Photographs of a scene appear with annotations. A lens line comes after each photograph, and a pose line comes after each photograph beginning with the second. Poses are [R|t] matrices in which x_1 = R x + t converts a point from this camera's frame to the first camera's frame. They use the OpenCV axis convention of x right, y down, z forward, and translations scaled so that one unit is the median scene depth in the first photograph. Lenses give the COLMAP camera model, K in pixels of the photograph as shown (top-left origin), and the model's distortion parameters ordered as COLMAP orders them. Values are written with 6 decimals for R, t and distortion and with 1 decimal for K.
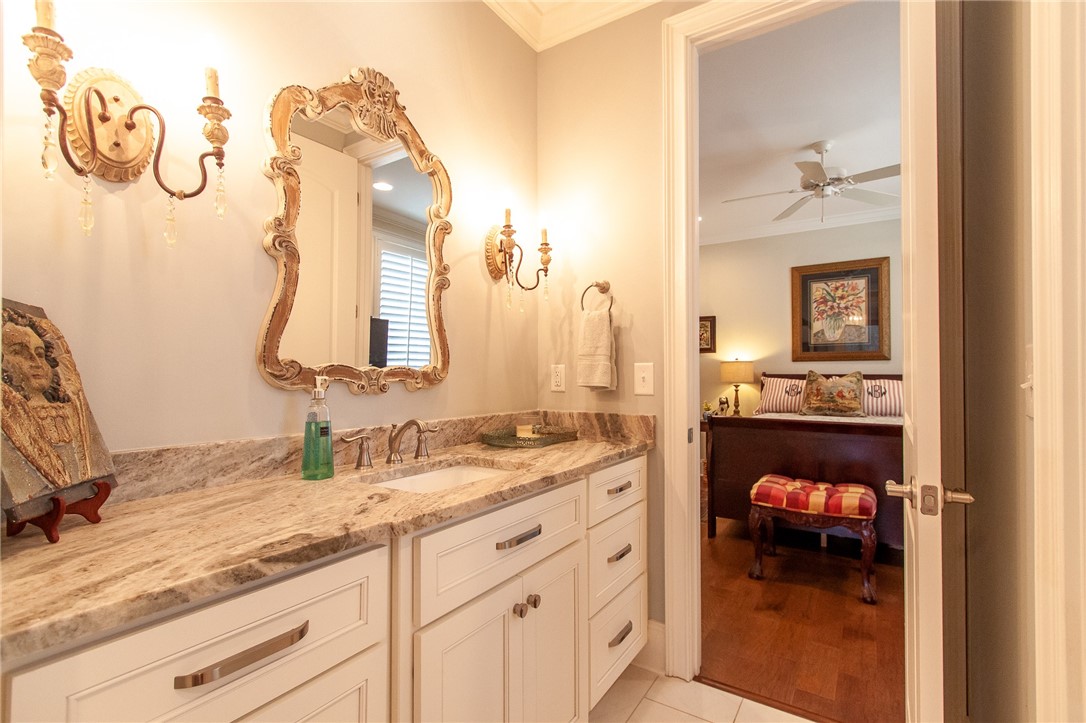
lens RADIAL K [[505.2, 0, 546.2], [0, 505.2, 363.0], [0, 0, 1]] dist [0.009939, 0.000013]
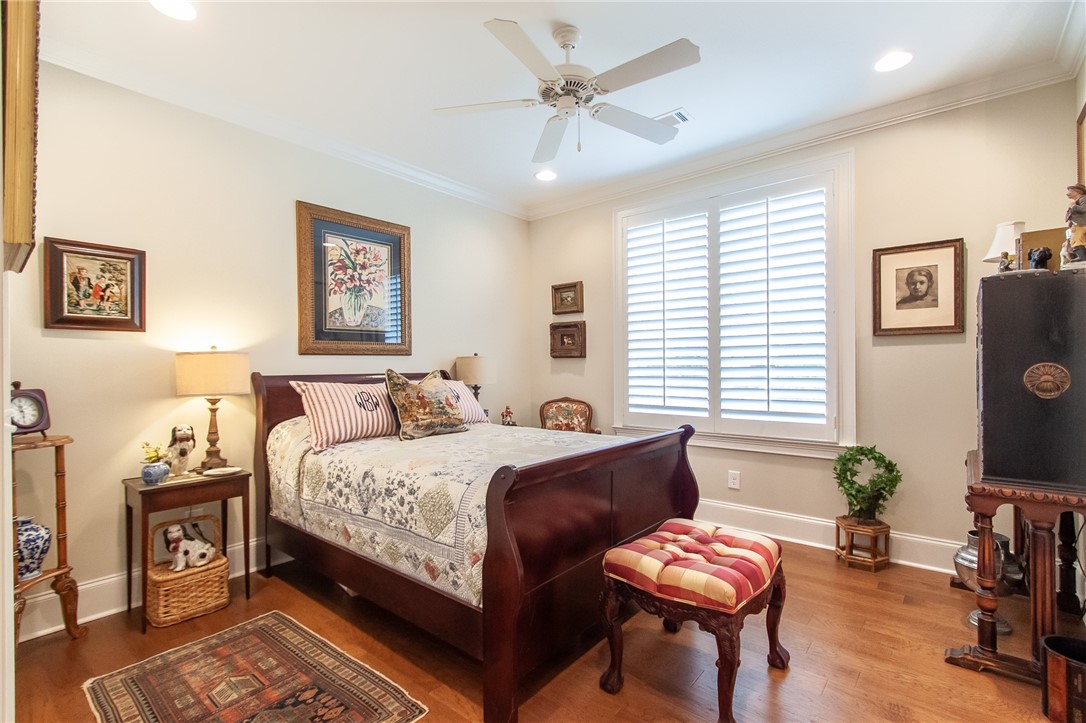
lens RADIAL K [[505.2, 0, 543.8], [0, 505.2, 365.2], [0, 0, 1]] dist [0.009939, 0.000013]
pose [[0.095193, 0.000631, 0.995459, -0.097931], [-0.009842, 0.999952, 0.000307, 0.006910], [-0.995410, -0.009826, 0.095195, 0.668400]]
